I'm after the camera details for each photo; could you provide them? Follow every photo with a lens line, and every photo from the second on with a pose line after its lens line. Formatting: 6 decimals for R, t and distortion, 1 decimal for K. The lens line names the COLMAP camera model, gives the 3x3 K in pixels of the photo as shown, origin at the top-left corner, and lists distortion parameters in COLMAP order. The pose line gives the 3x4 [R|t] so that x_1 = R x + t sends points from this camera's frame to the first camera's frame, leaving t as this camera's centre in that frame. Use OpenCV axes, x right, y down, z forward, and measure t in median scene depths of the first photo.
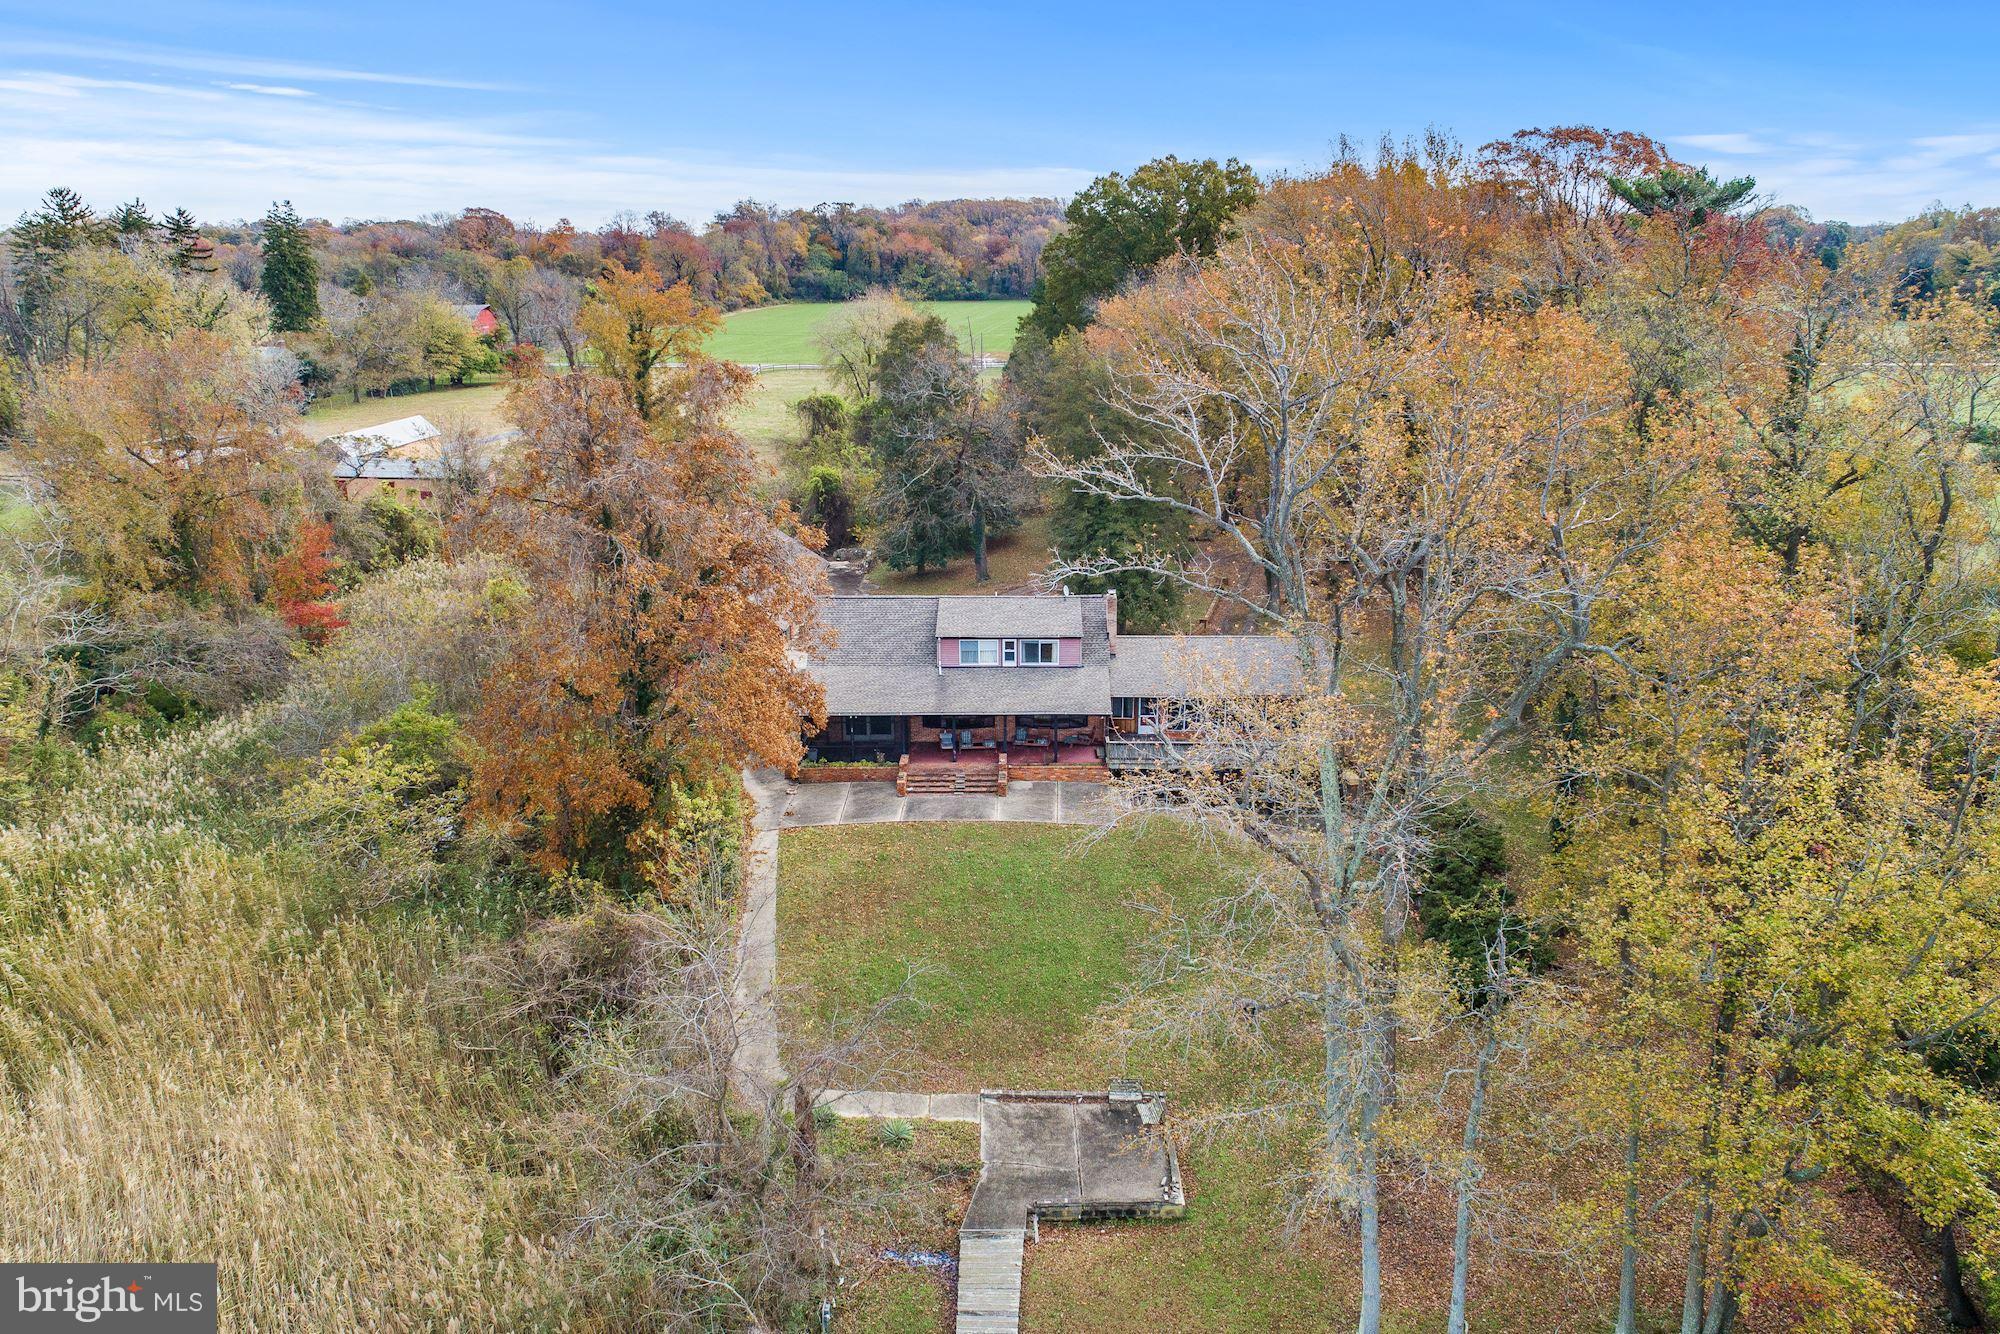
lens RADIAL K [[1474.4, 0, 1000.0], [0, 1474.4, 667.0], [0, 0, 1]] dist [0.021383, 0.001539]
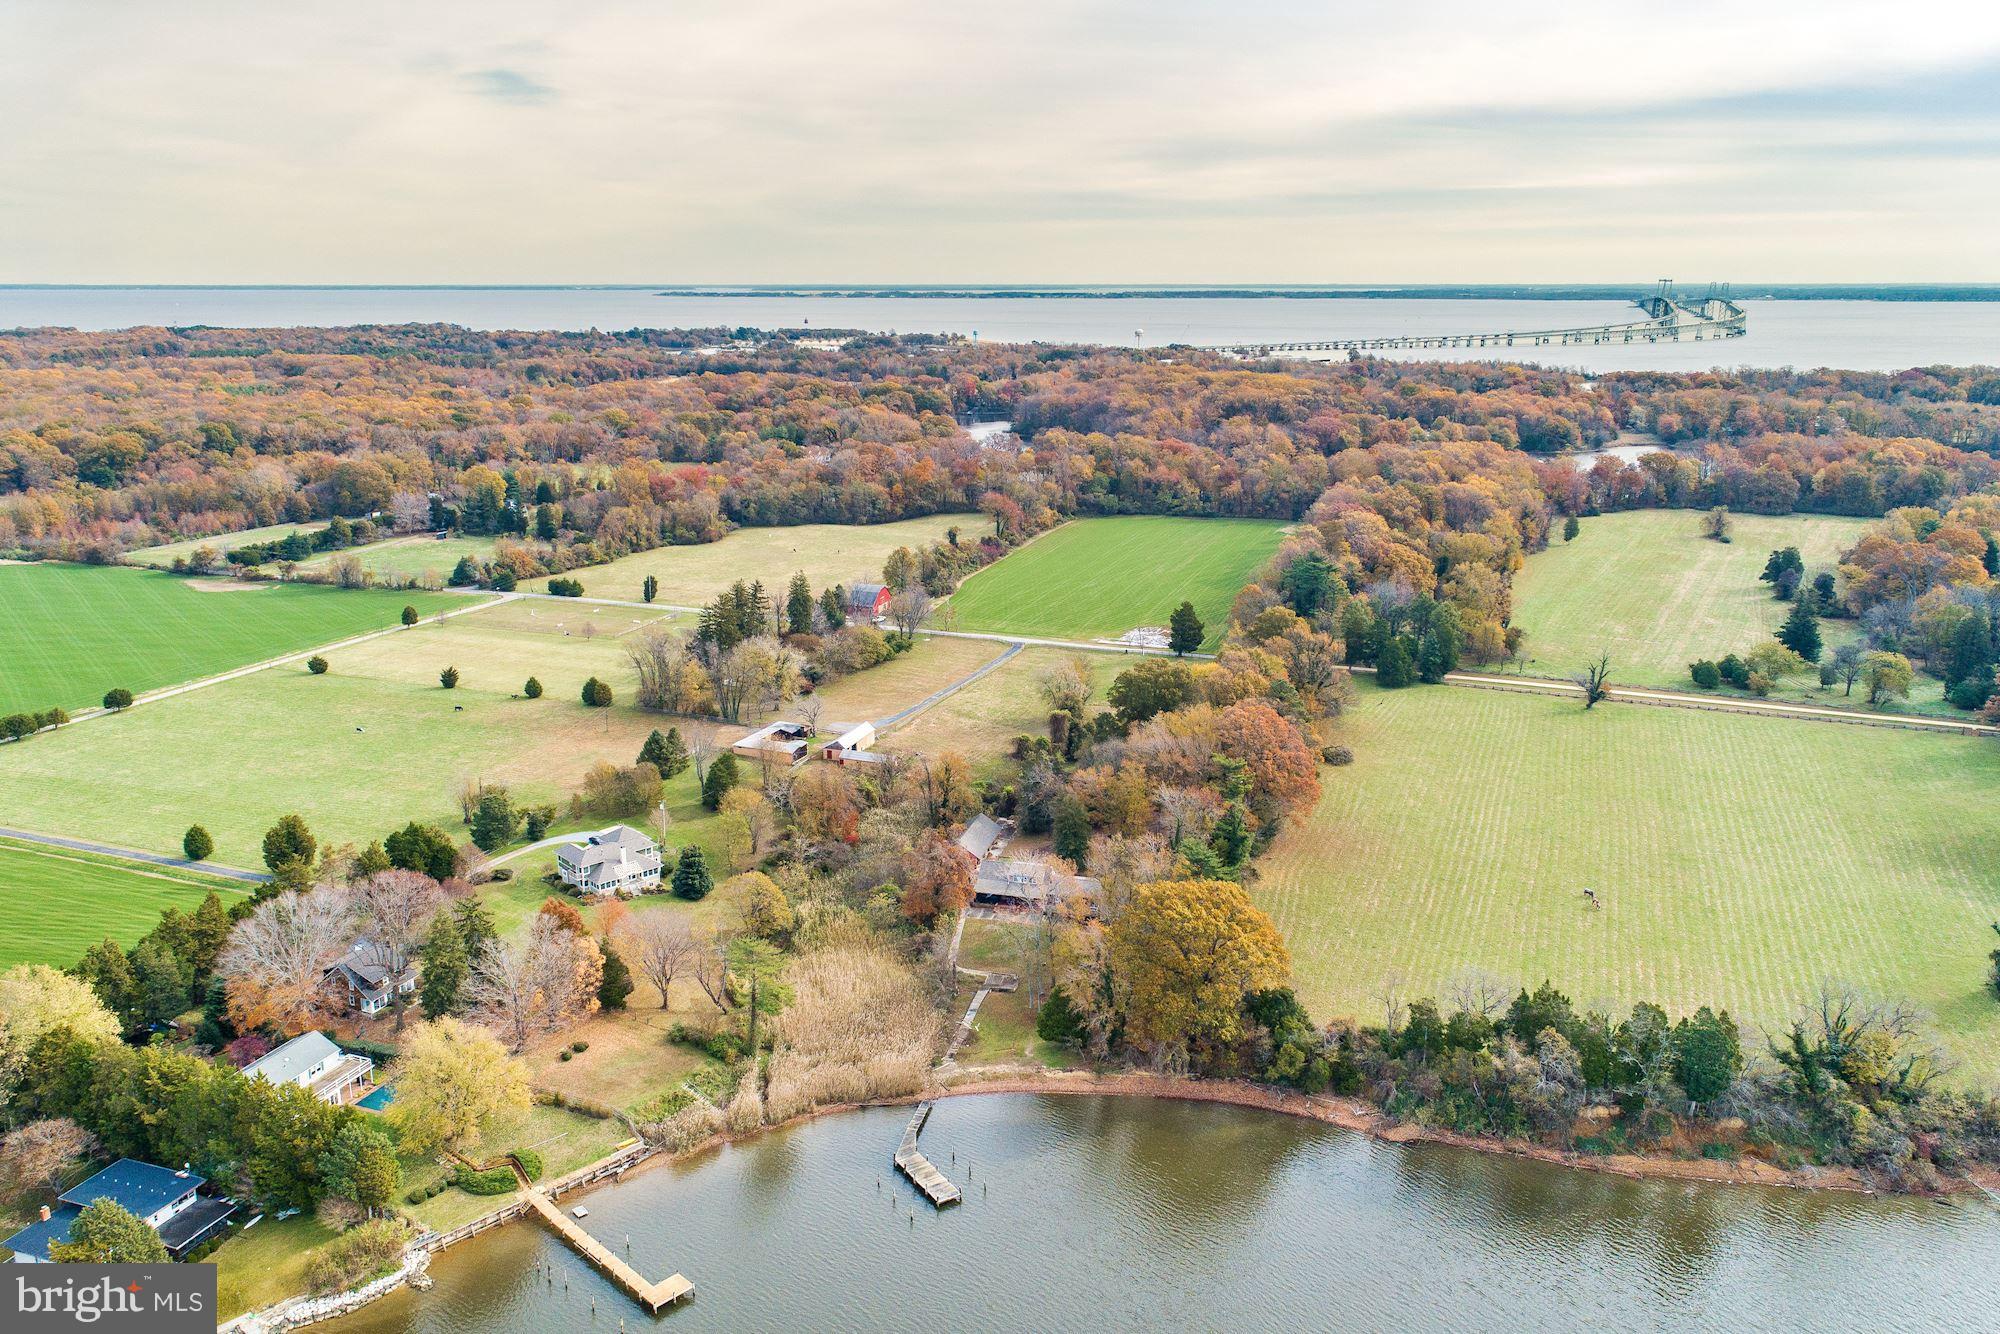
lens RADIAL K [[1474.4, 0, 1000.0], [0, 1474.4, 667.0], [0, 0, 1]] dist [0.021383, 0.001539]
pose [[0.974062, 0.066737, -0.216214, 0.664415], [-0.072260, 0.997228, -0.017732, -0.442778], [0.214432, 0.032895, 0.976185, -2.578291]]
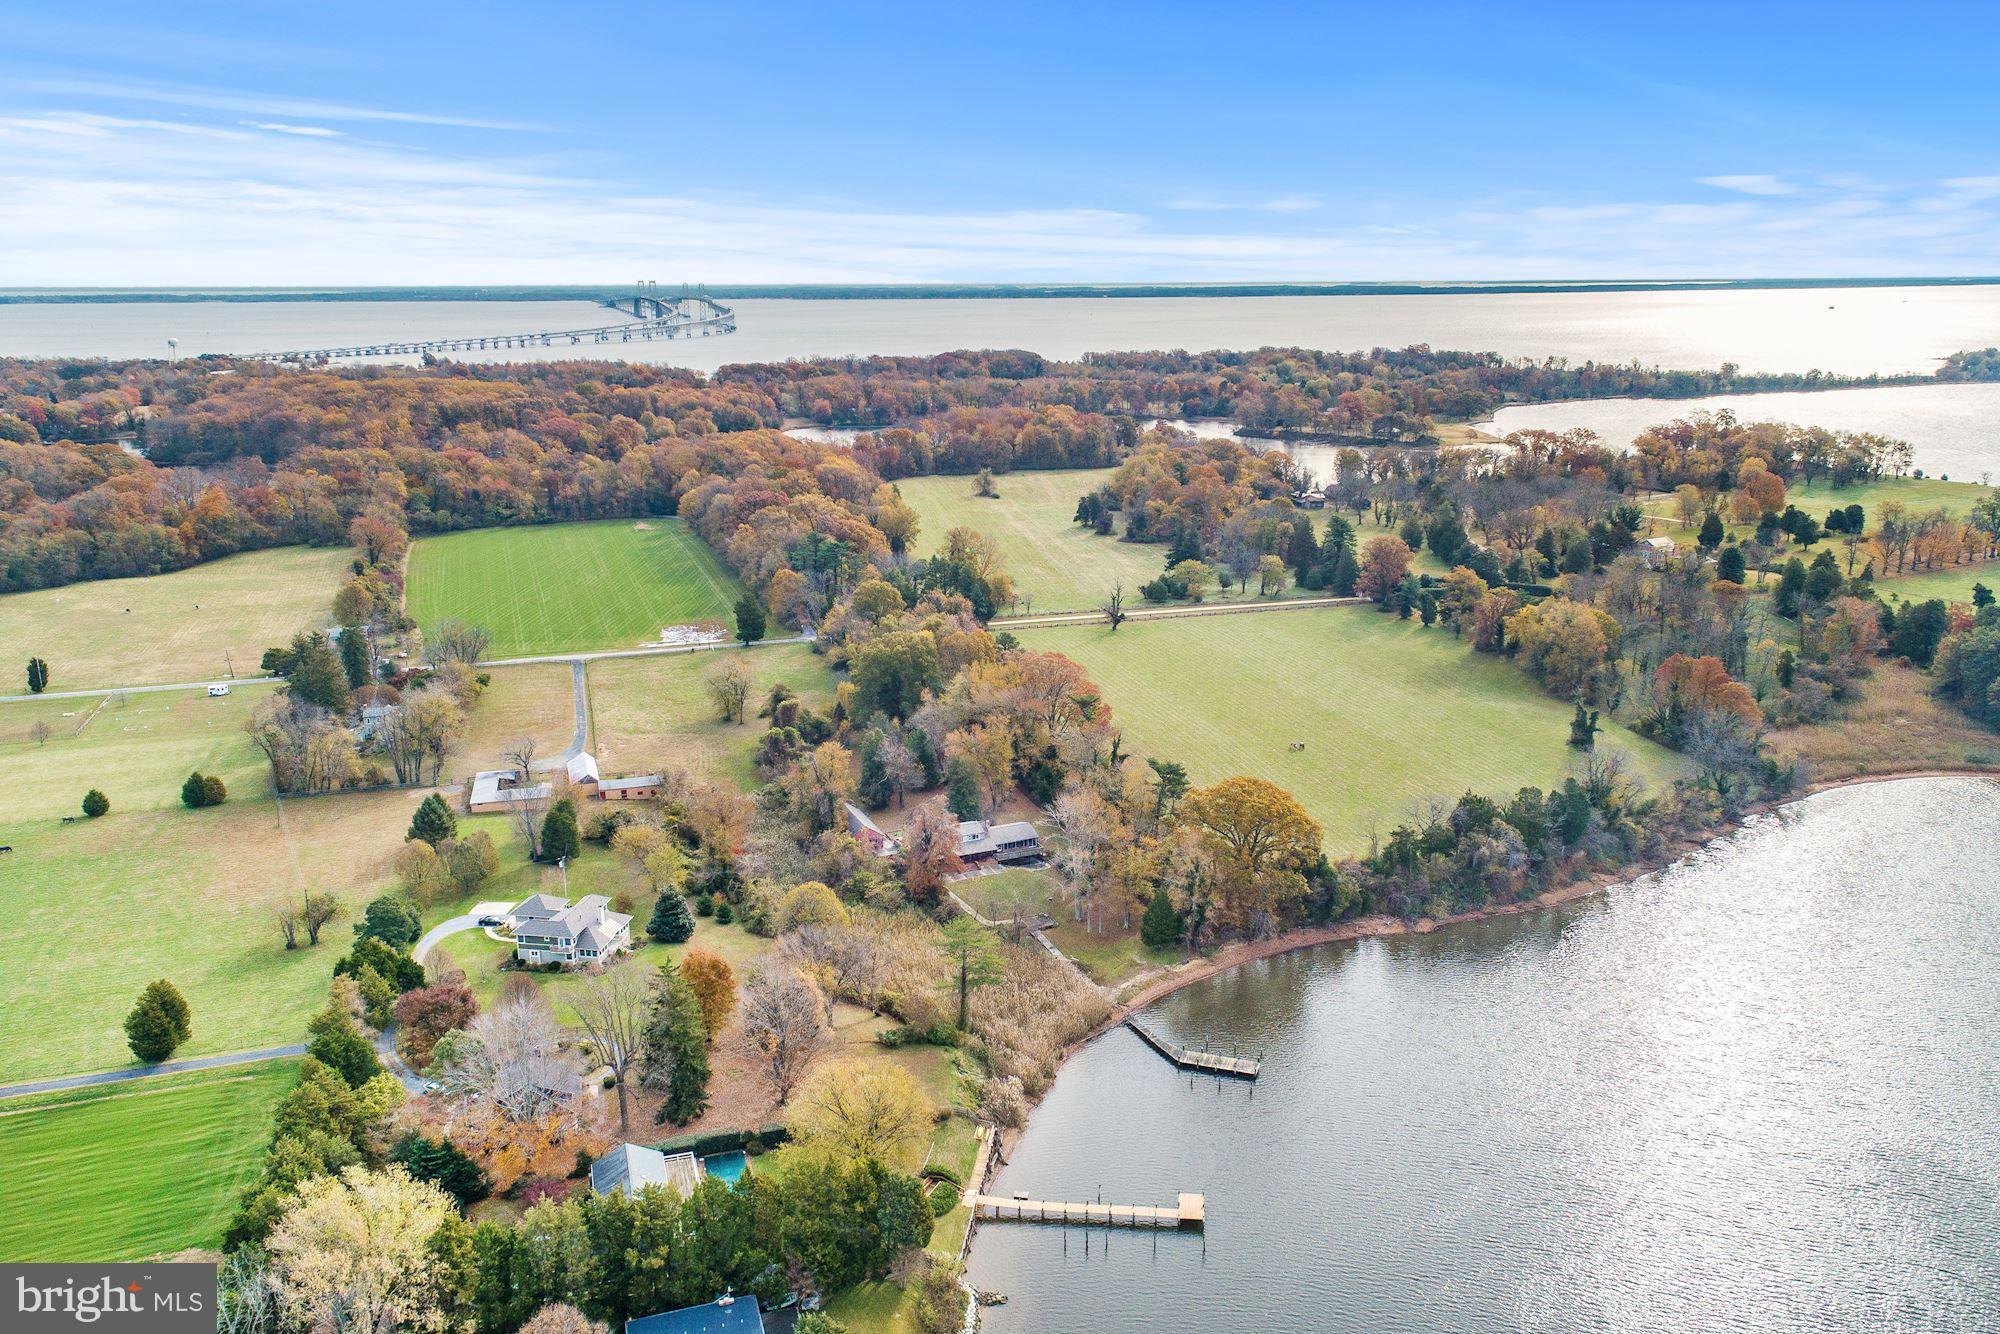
lens RADIAL K [[1477.2, 0, 982.3], [0, 1477.2, 704.1], [0, 0, 1]] dist [0.019690, 0.002269]
pose [[0.908756, -0.113678, 0.401546, -1.413062], [0.116215, 0.993059, 0.018124, -0.405410], [-0.400819, 0.030195, 0.915660, -2.572585]]
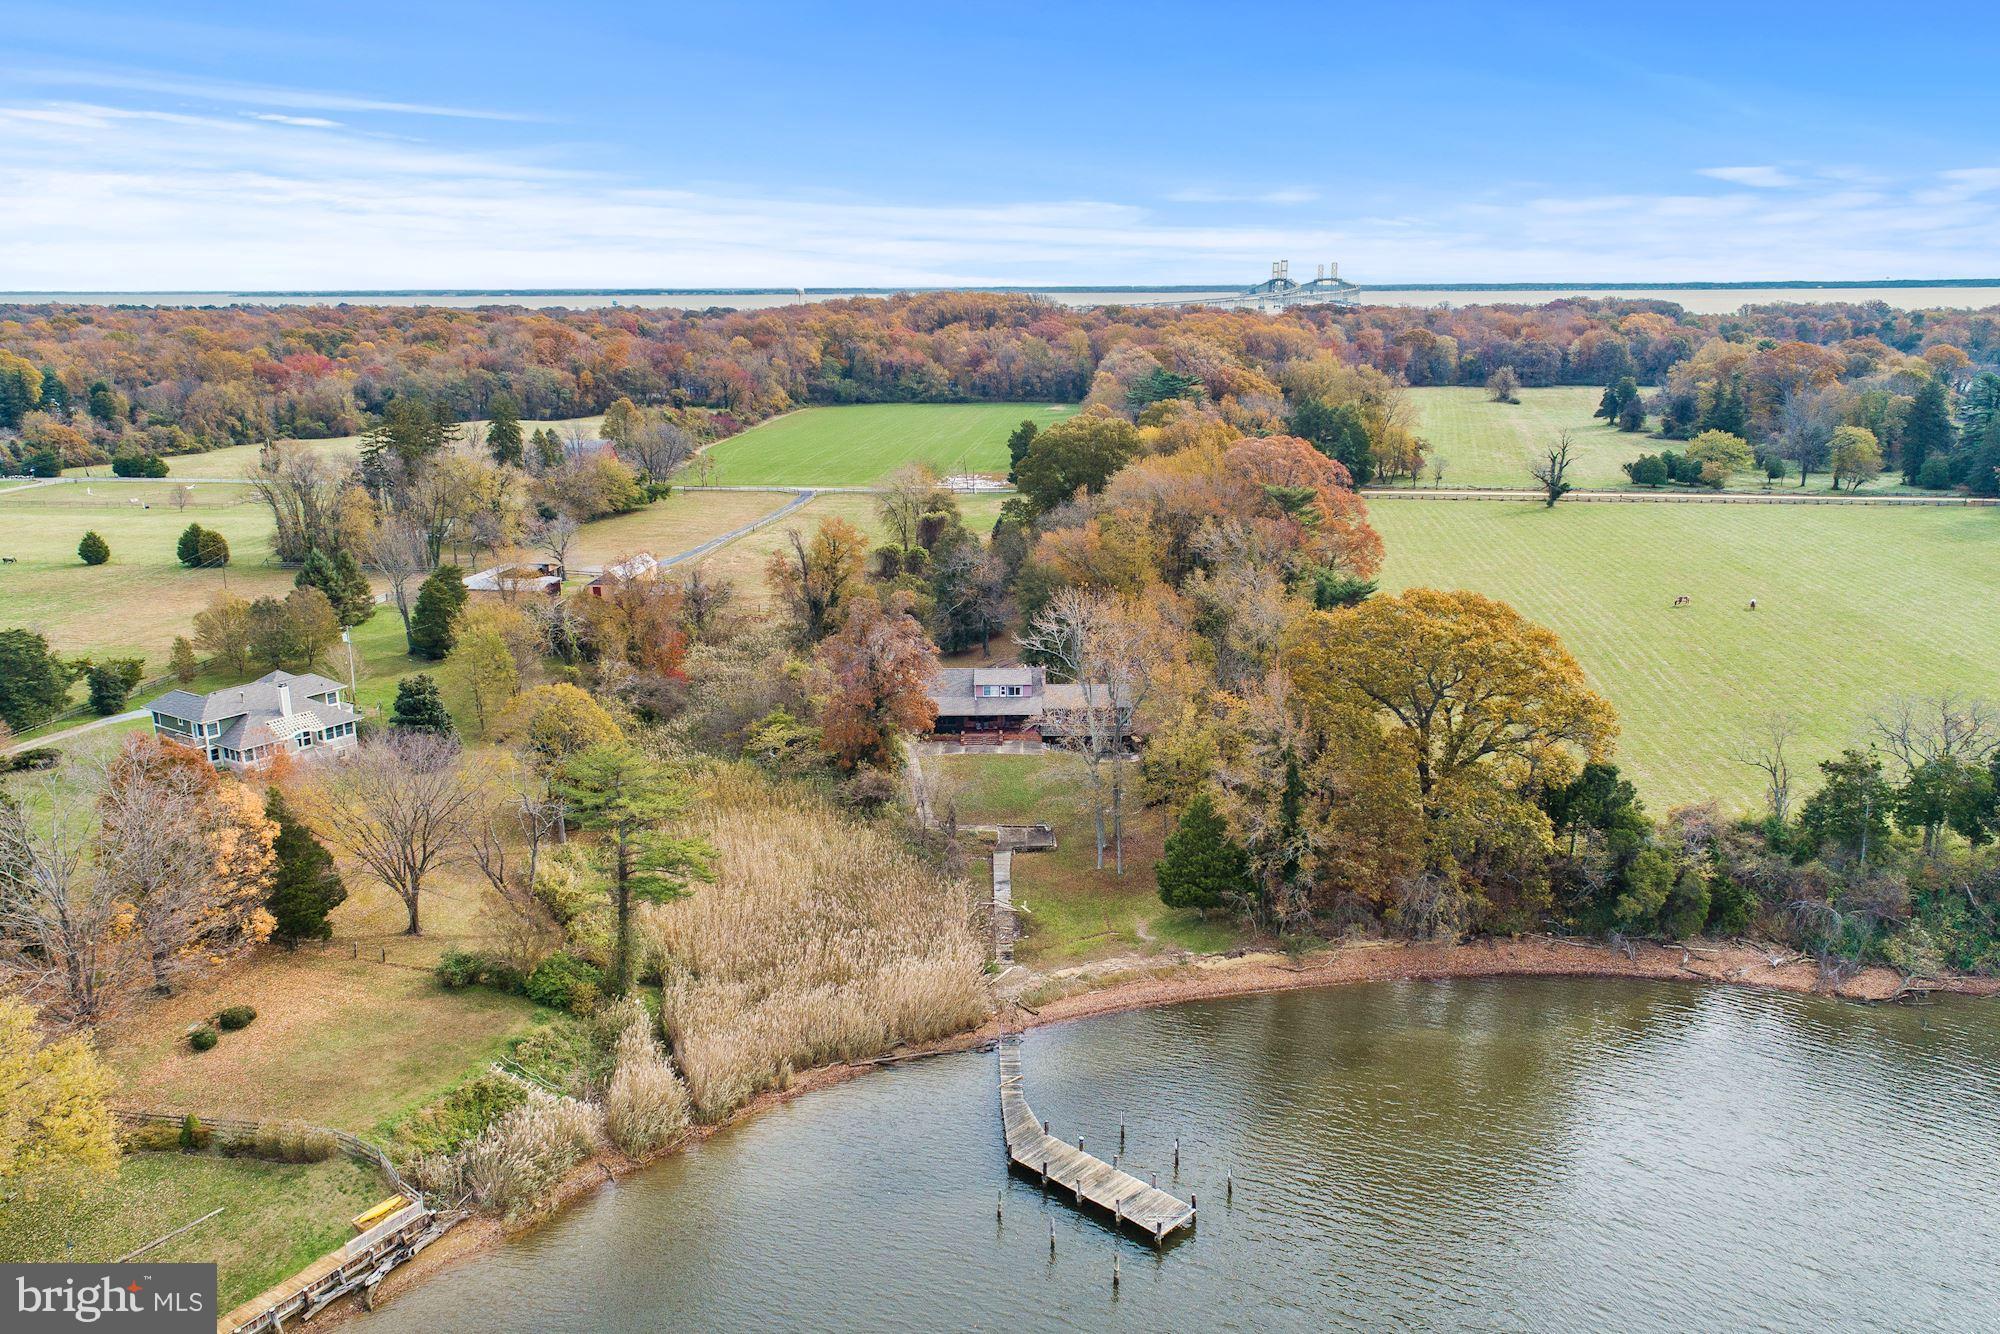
lens RADIAL K [[1476.1, 0, 990.7], [0, 1476.1, 670.0], [0, 0, 1]] dist [0.021233, 0.003106]
pose [[0.999942, -0.000319, 0.010775, -0.035106], [0.000623, 0.999602, -0.028212, 0.020894], [-0.010762, 0.028217, 0.999544, -1.277473]]
